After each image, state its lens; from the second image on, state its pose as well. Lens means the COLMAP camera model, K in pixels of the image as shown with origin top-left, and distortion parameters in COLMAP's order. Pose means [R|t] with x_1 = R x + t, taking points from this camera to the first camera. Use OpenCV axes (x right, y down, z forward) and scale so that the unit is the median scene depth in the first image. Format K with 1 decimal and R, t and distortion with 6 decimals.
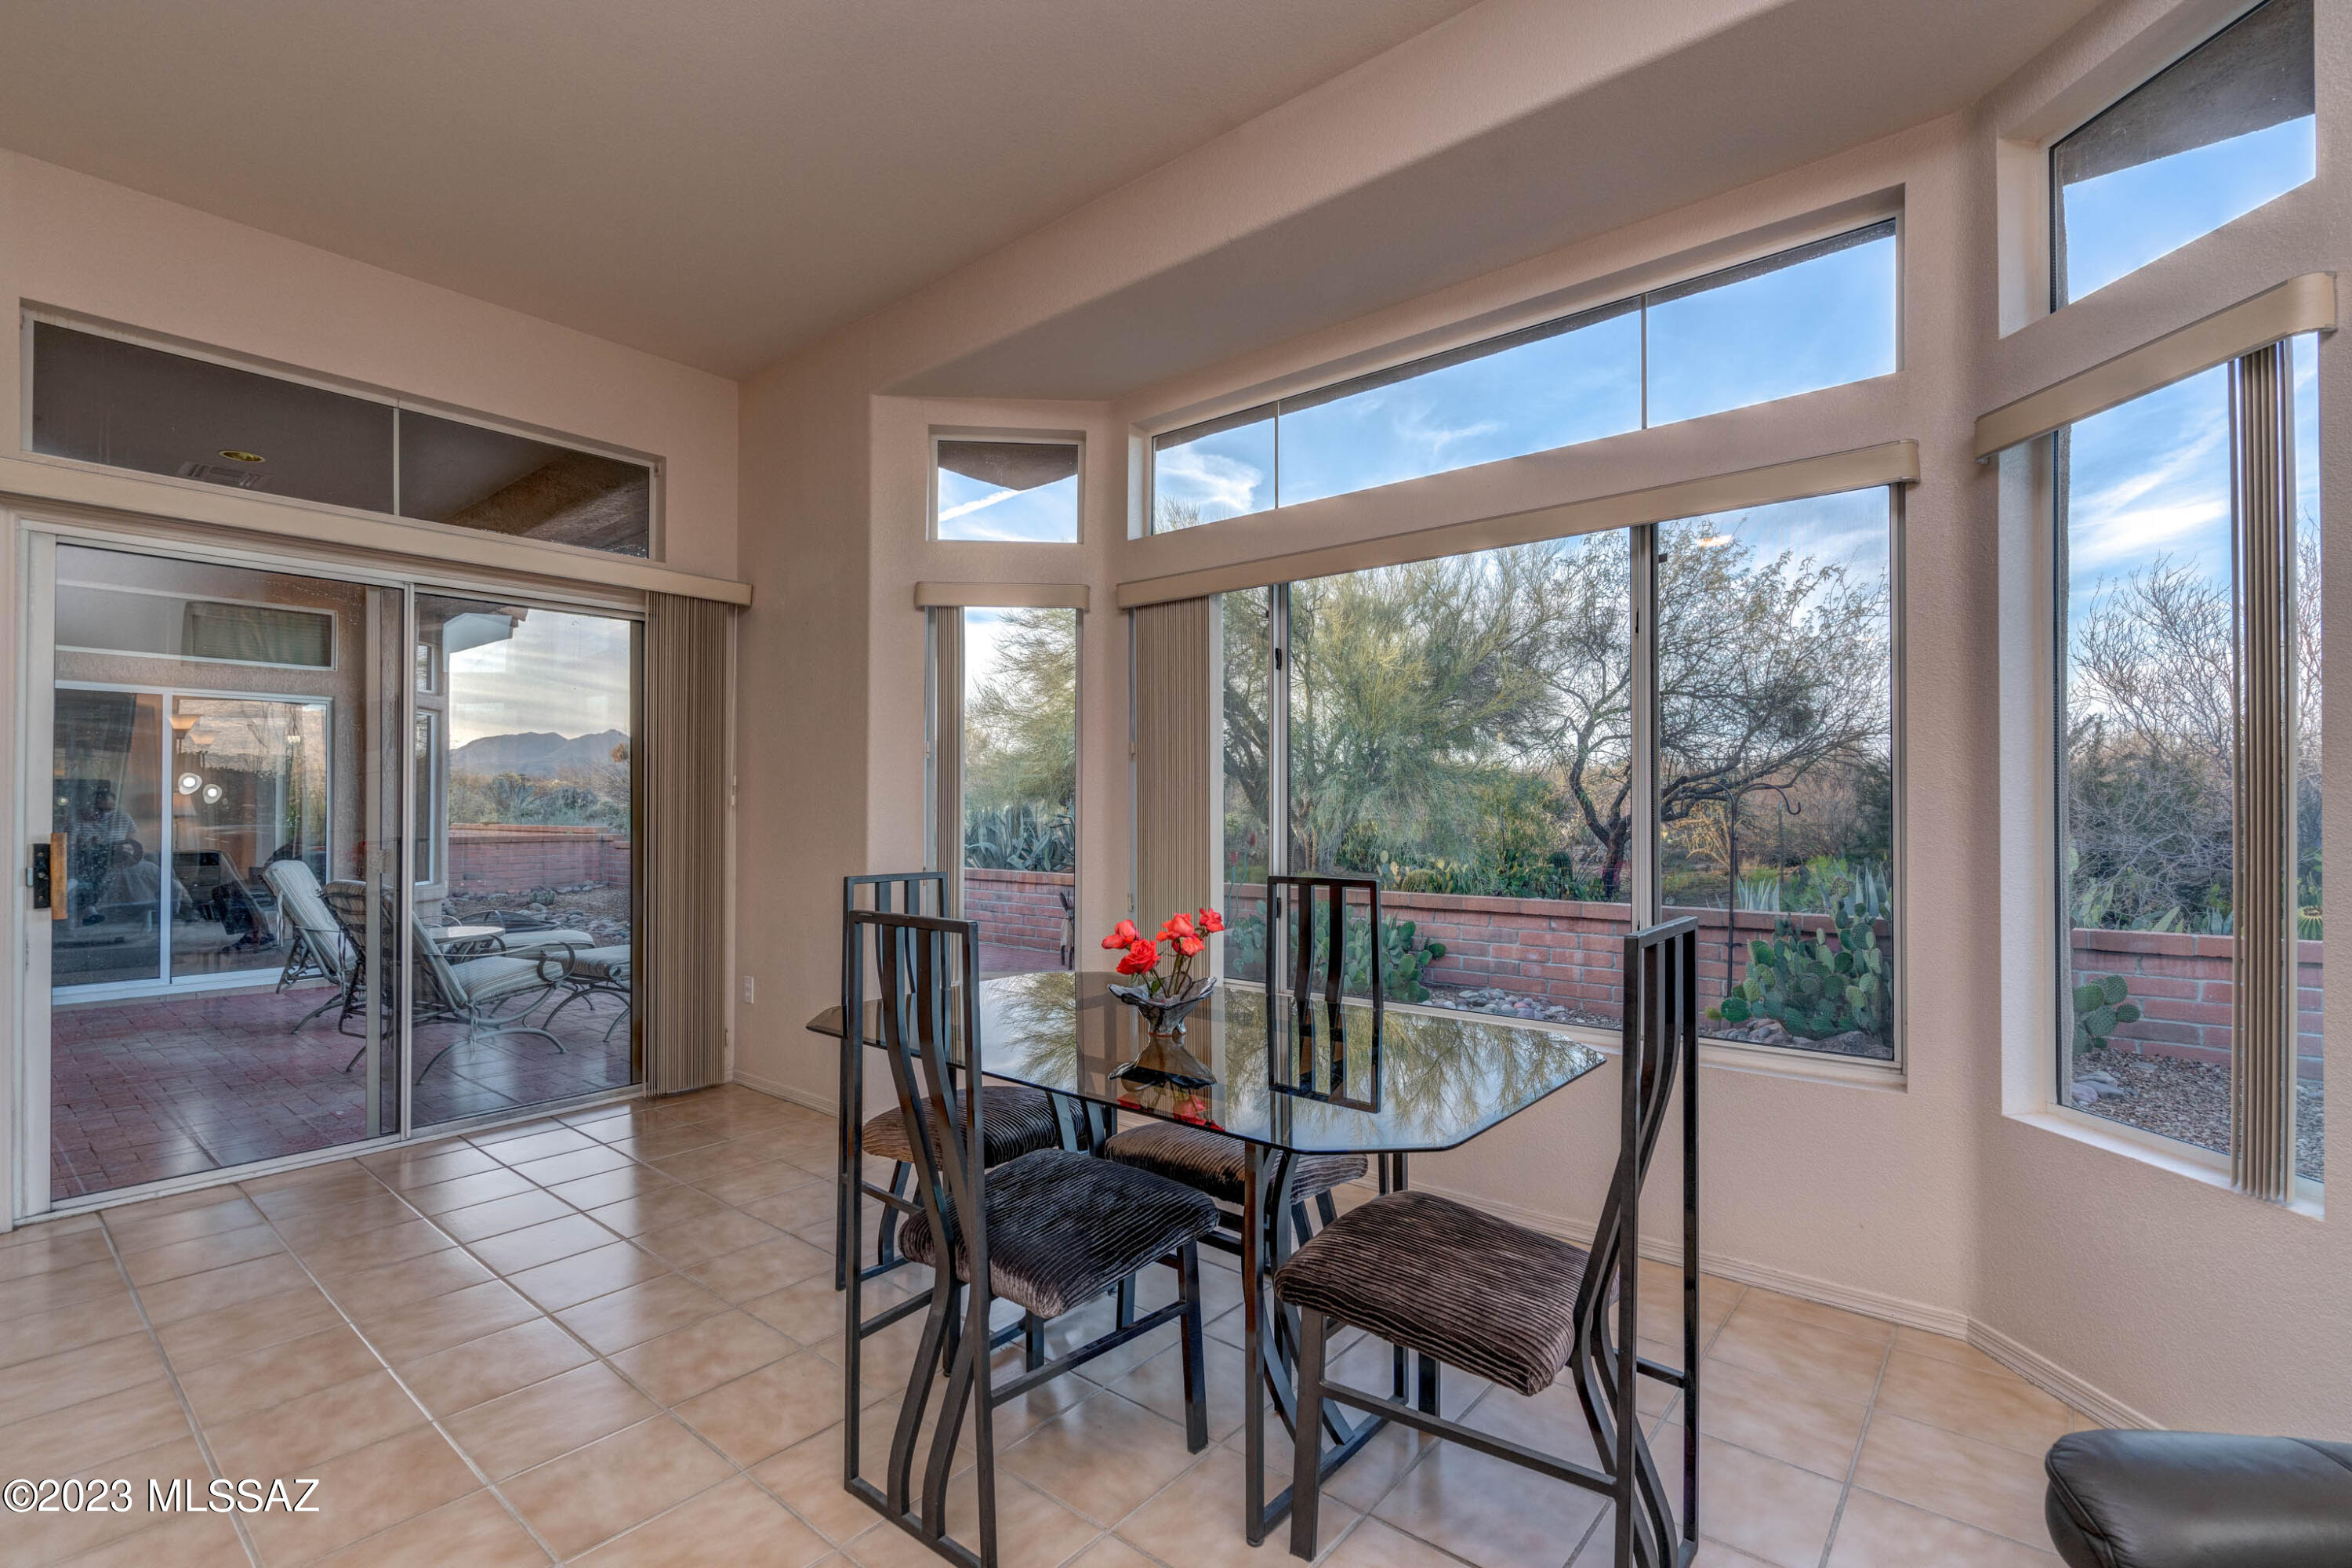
lens RADIAL K [[1047.0, 0, 1176.6], [0, 1047.0, 800.6], [0, 0, 1]] dist [-0.002814, -0.000177]
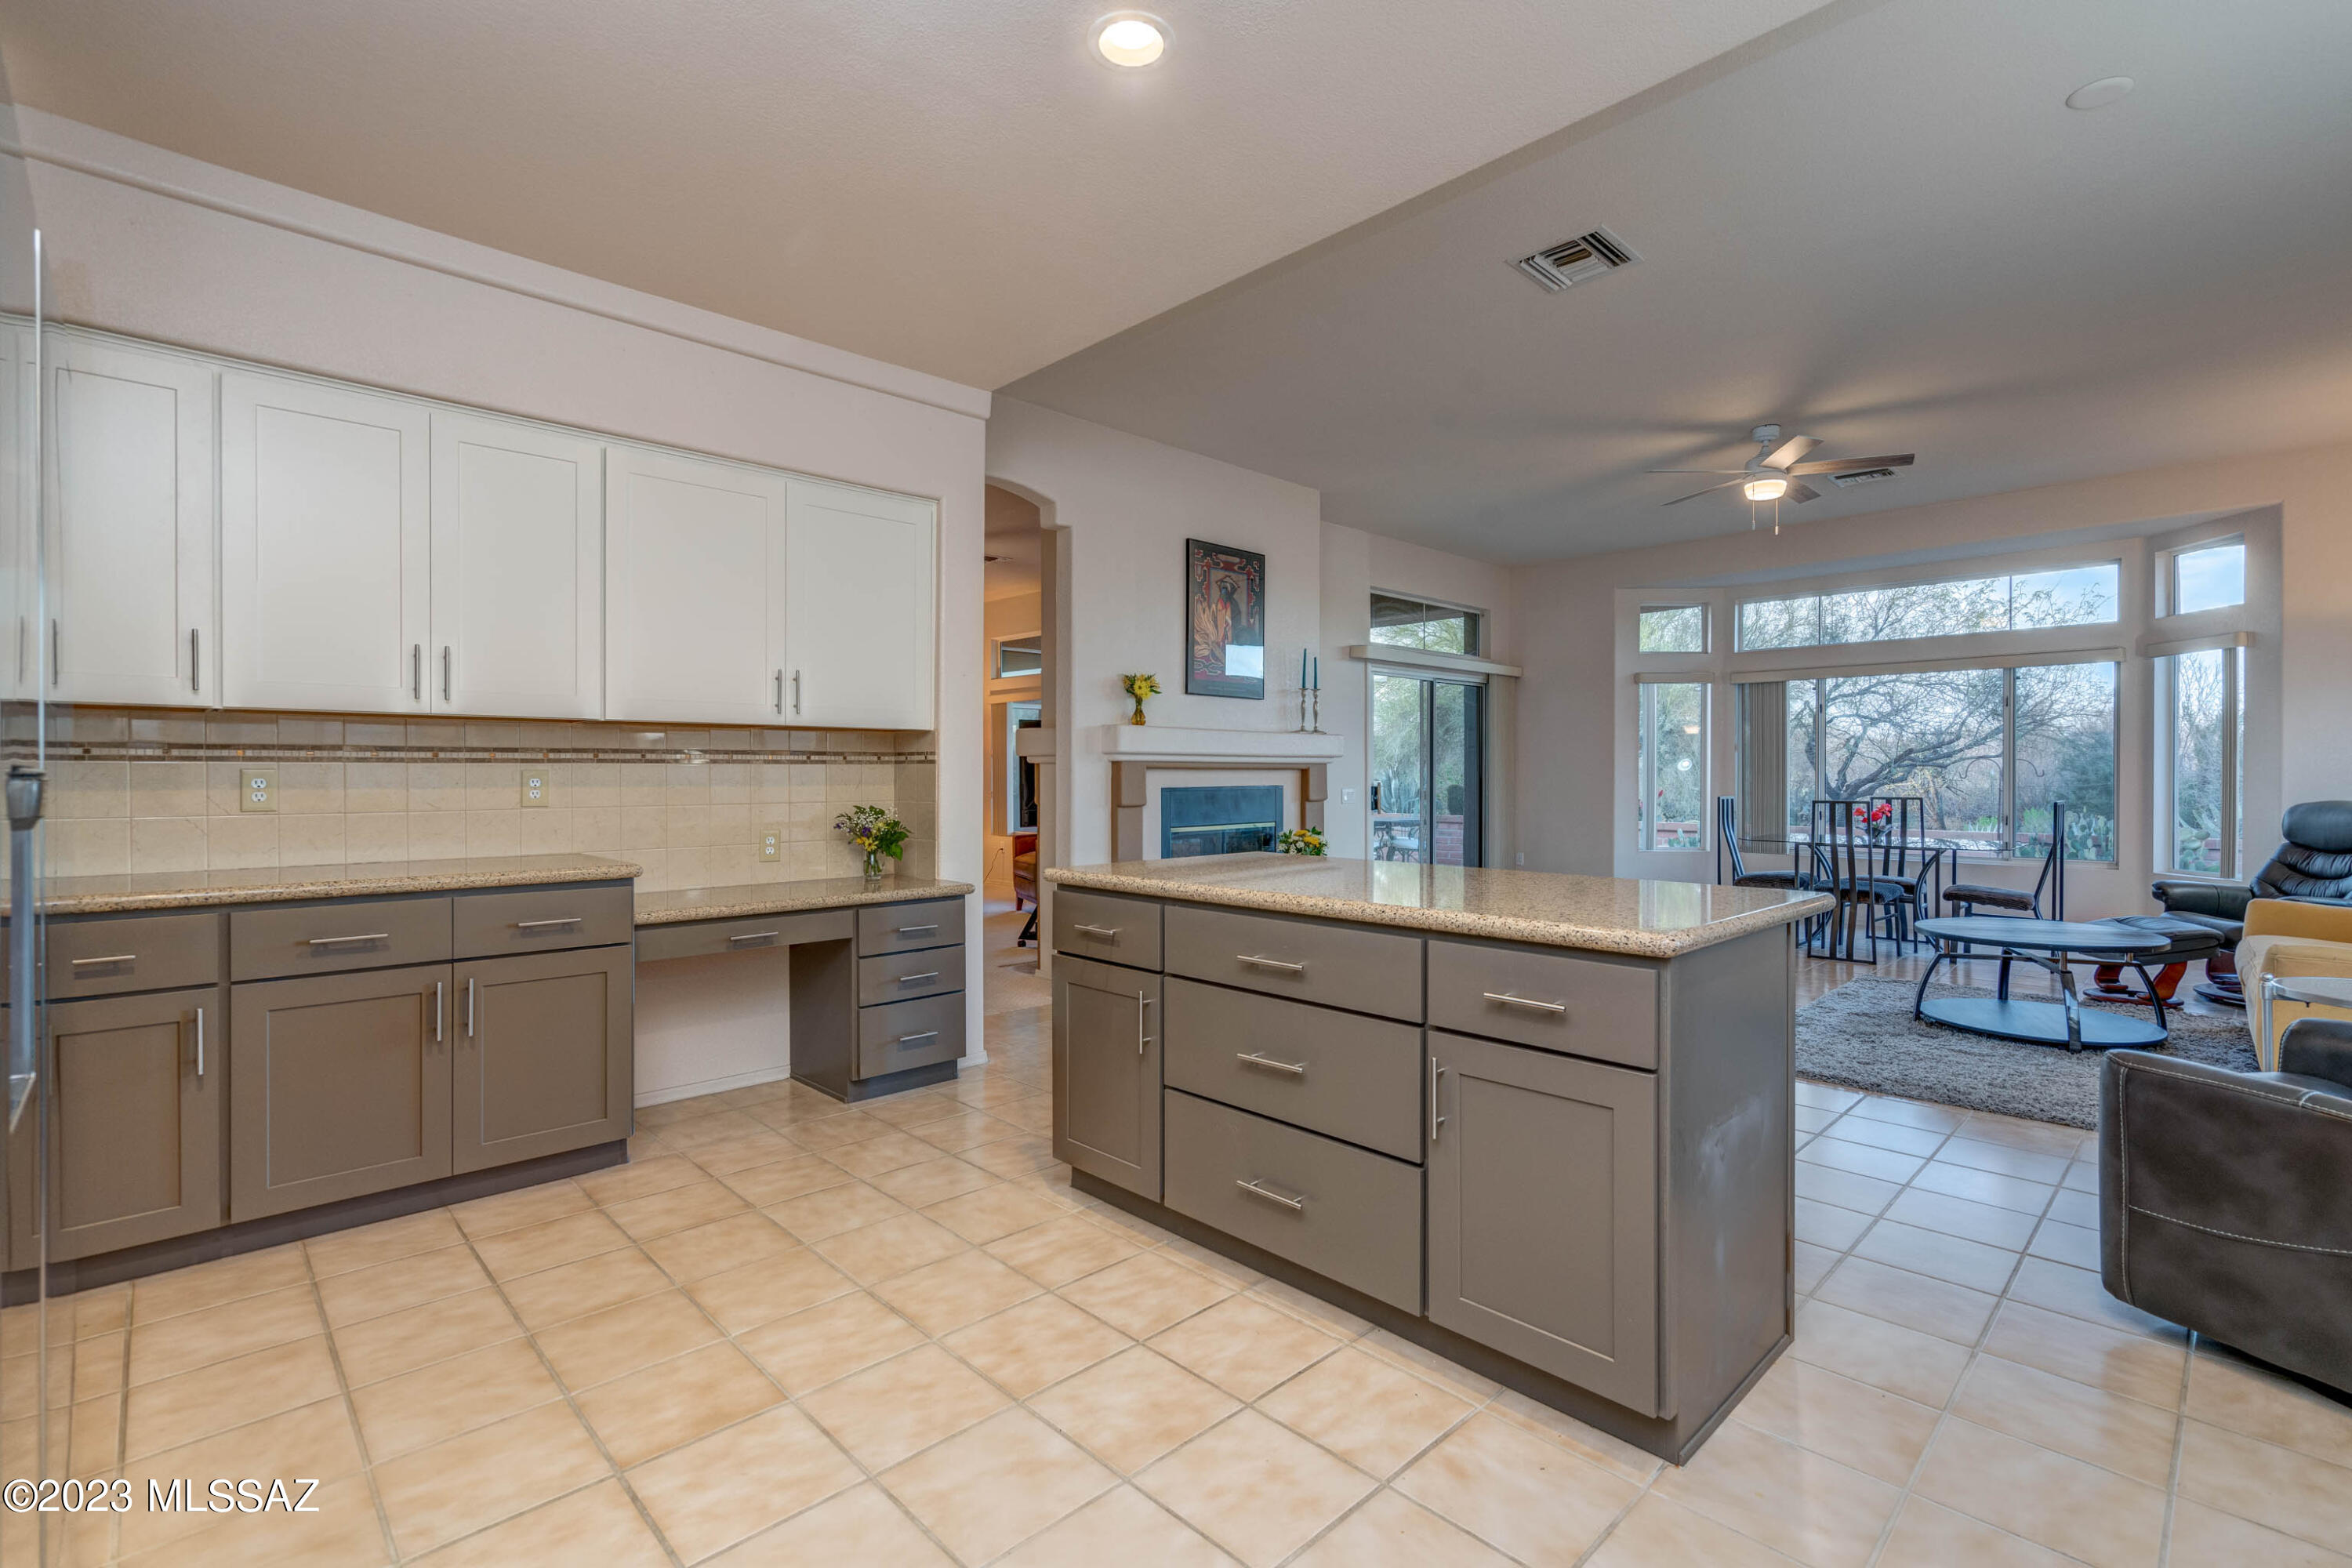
lens RADIAL K [[1072.2, 0, 1179.4], [0, 1072.2, 777.3], [0, 0, 1]] dist [-0.000589, 0.000674]
pose [[0.995680, 0.000699, -0.092853, -0.729768], [0.000253, 0.999947, 0.010248, -0.006266], [0.092855, -0.010227, 0.995627, -0.989460]]
